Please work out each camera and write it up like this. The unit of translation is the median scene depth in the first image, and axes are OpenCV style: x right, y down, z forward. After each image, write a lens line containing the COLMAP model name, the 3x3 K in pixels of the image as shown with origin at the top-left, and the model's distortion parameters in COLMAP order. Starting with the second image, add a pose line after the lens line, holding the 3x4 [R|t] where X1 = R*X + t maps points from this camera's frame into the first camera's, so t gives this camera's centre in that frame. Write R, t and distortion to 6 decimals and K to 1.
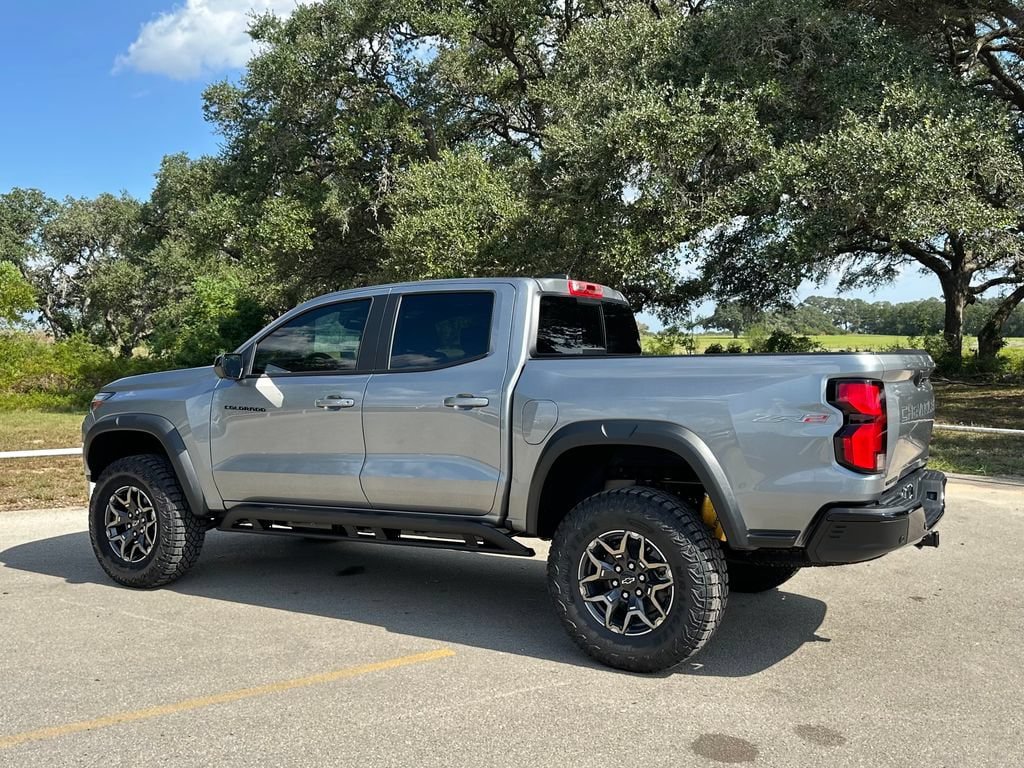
lens RADIAL K [[991.6, 0, 510.3], [0, 991.6, 366.0], [0, 0, 1]] dist [0.117011, -0.229956]
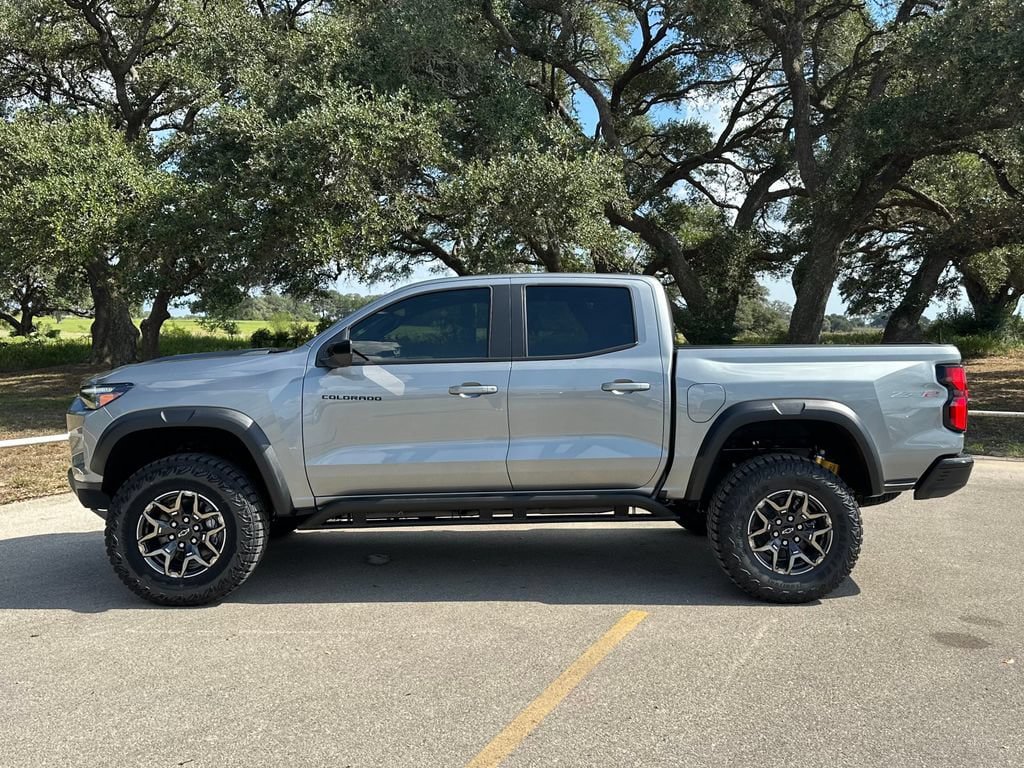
lens RADIAL K [[918.3, 0, 476.7], [0, 918.3, 383.8], [0, 0, 1]] dist [0.087545, -0.146540]
pose [[0.839028, -0.016881, 0.543827, -0.730013], [-0.004134, 0.999292, 0.037398, -0.004373], [-0.544073, -0.033626, 0.838364, 0.236583]]
